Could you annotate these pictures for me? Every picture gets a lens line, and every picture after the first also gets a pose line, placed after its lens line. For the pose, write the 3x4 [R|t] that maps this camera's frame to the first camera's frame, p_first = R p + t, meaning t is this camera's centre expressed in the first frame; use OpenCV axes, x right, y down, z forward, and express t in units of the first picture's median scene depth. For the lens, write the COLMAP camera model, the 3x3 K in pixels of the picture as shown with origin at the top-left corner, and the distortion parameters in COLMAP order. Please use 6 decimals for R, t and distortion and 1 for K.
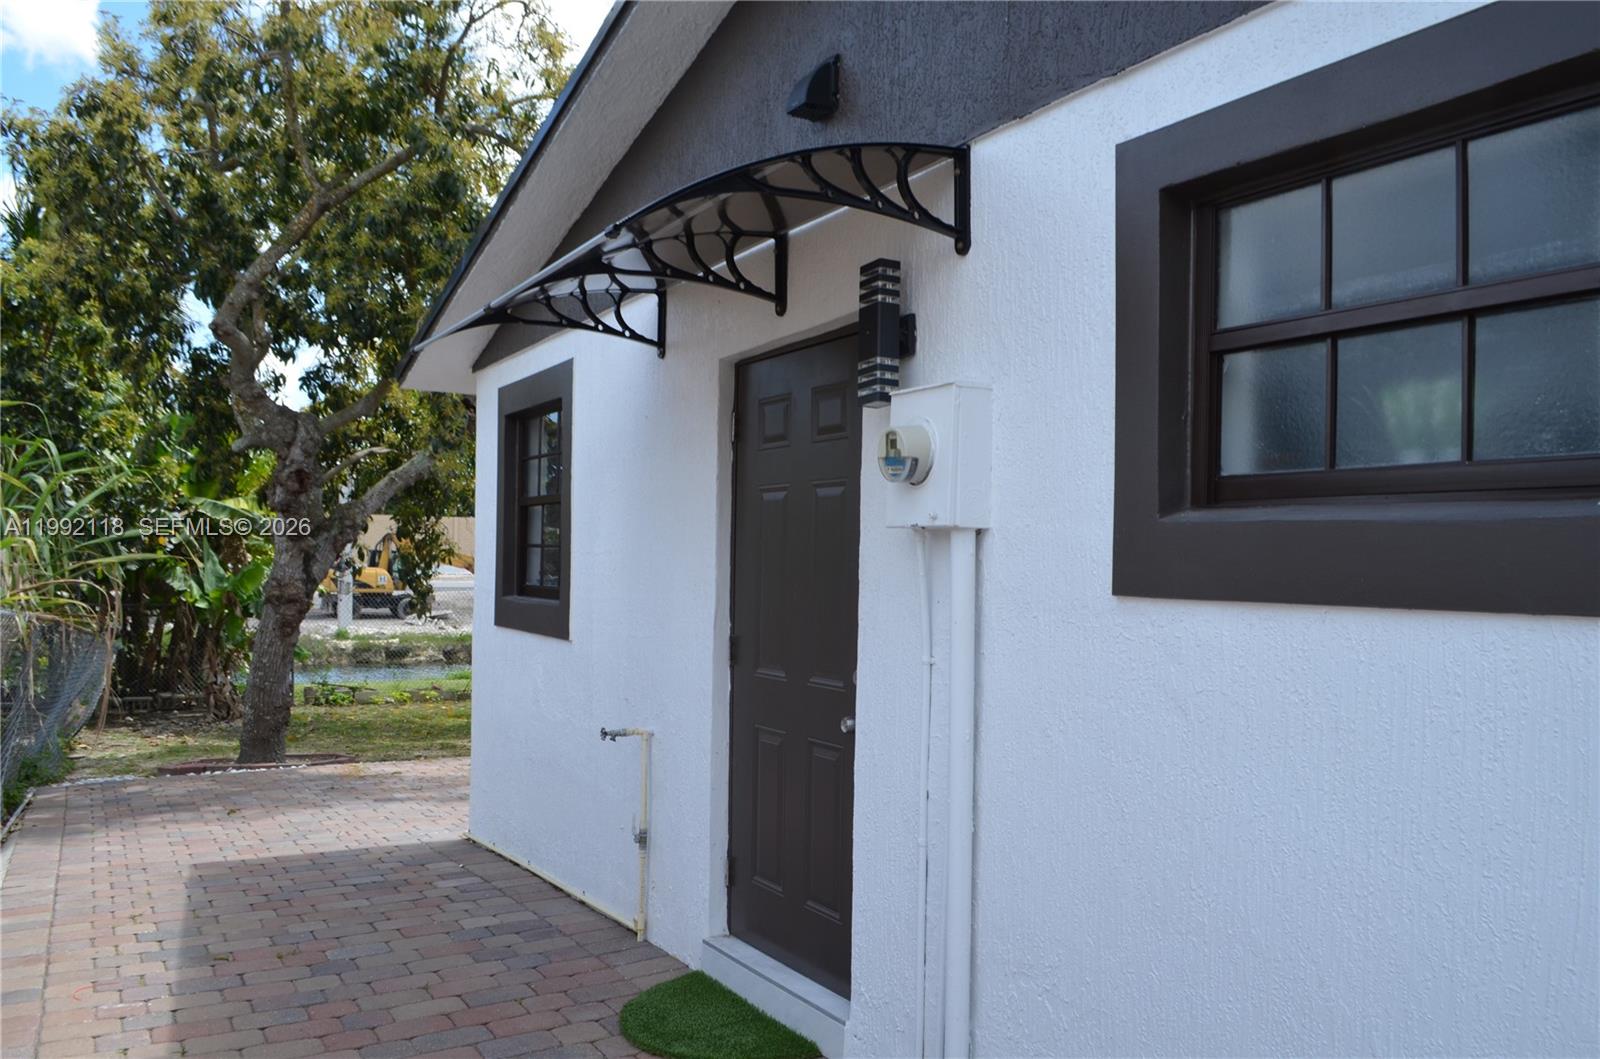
lens RADIAL K [[1261.5, 0, 800.0], [0, 1261.5, 529.5], [0, 0, 1]] dist [-0.060334, -0.003155]
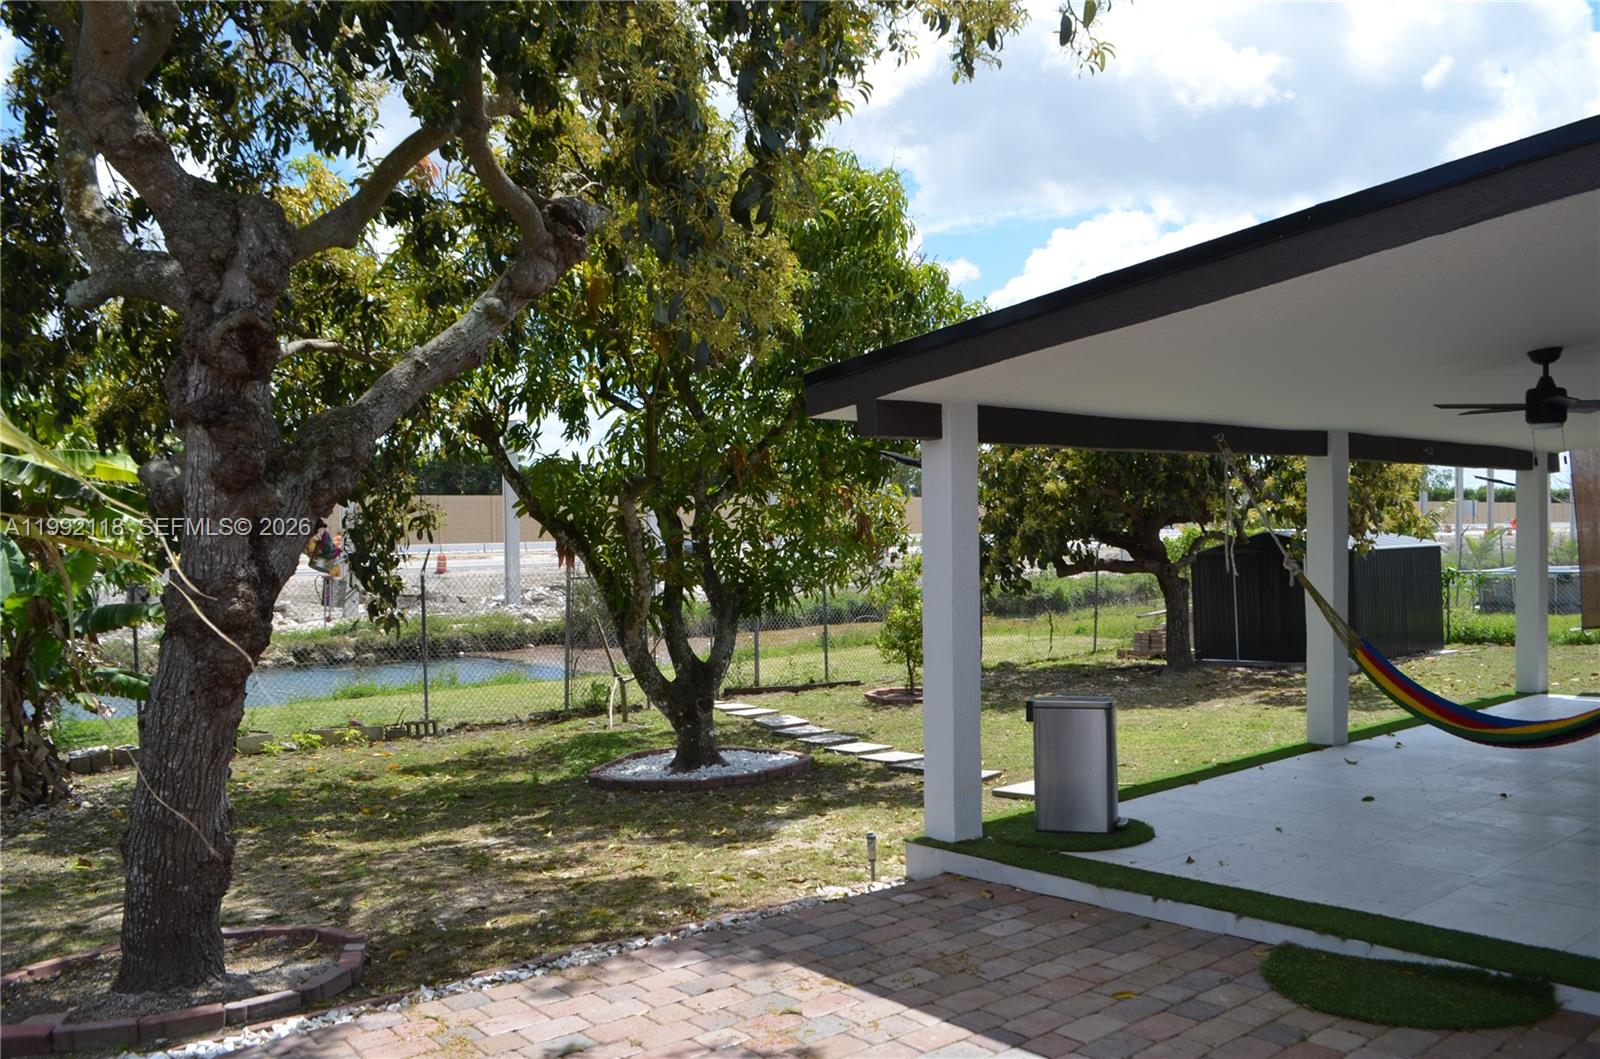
lens RADIAL K [[1261.5, 0, 800.0], [0, 1261.5, 529.5], [0, 0, 1]] dist [-0.060334, -0.003155]
pose [[0.989077, -0.027918, 0.144730, -0.261475], [0.024645, 0.999399, 0.024357, 0.016030], [-0.145323, -0.020525, 0.989171, 0.517254]]
